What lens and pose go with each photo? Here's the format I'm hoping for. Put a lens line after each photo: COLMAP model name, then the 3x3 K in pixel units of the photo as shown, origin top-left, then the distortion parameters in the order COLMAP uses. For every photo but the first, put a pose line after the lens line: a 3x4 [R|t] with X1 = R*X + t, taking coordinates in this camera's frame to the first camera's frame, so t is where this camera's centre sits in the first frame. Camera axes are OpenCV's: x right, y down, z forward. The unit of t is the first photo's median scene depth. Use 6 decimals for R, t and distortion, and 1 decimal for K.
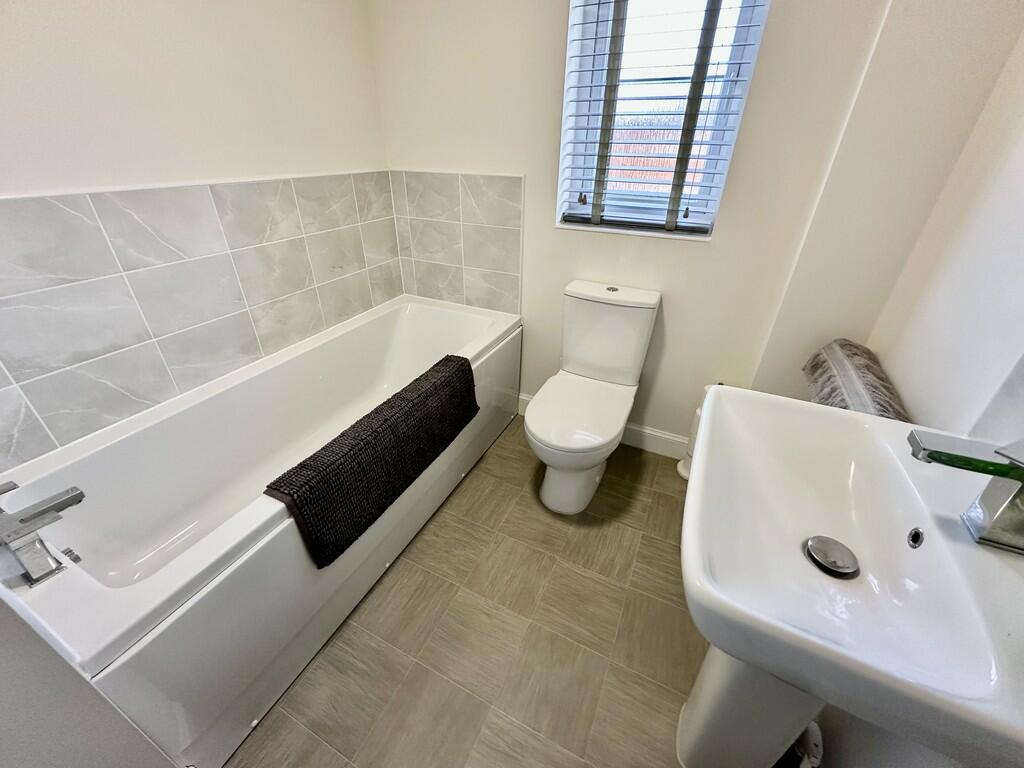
lens RADIAL K [[408.1, 0, 510.4], [0, 408.1, 381.7], [0, 0, 1]] dist [-0.001189, 0.000095]
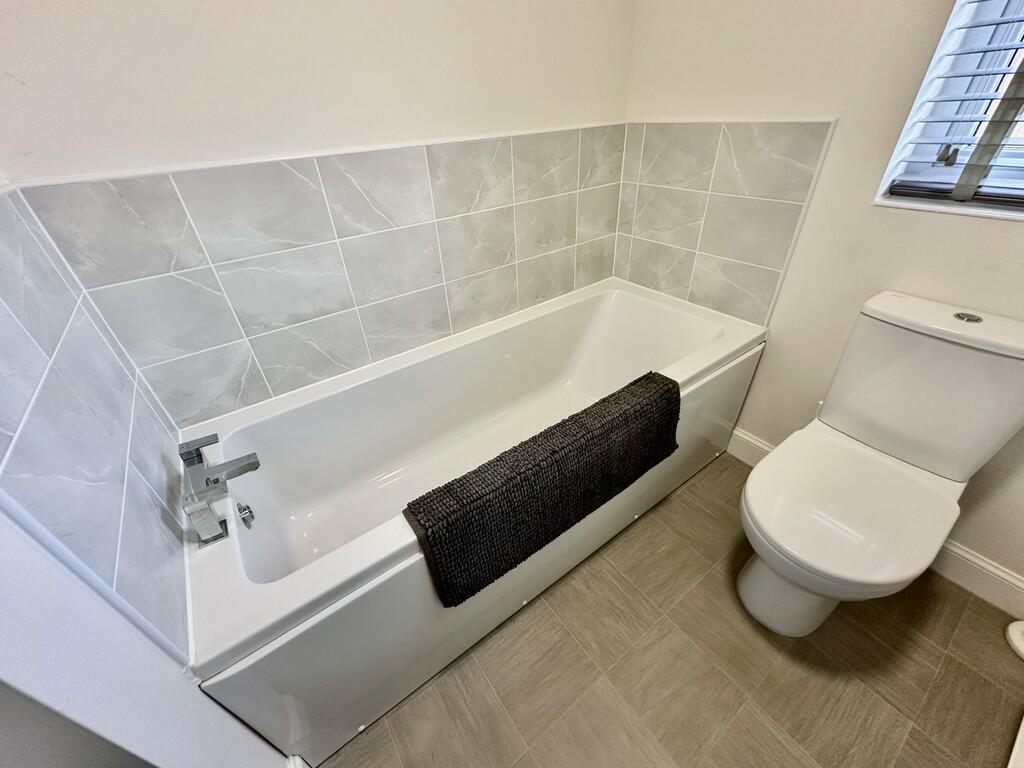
lens RADIAL K [[408.1, 0, 510.4], [0, 408.1, 381.7], [0, 0, 1]] dist [-0.001189, 0.000095]
pose [[0.879287, 0.218315, -0.423313, -0.058268], [-0.185749, 0.975571, 0.117300, -0.087971], [0.438580, -0.024510, 0.898358, 0.200332]]
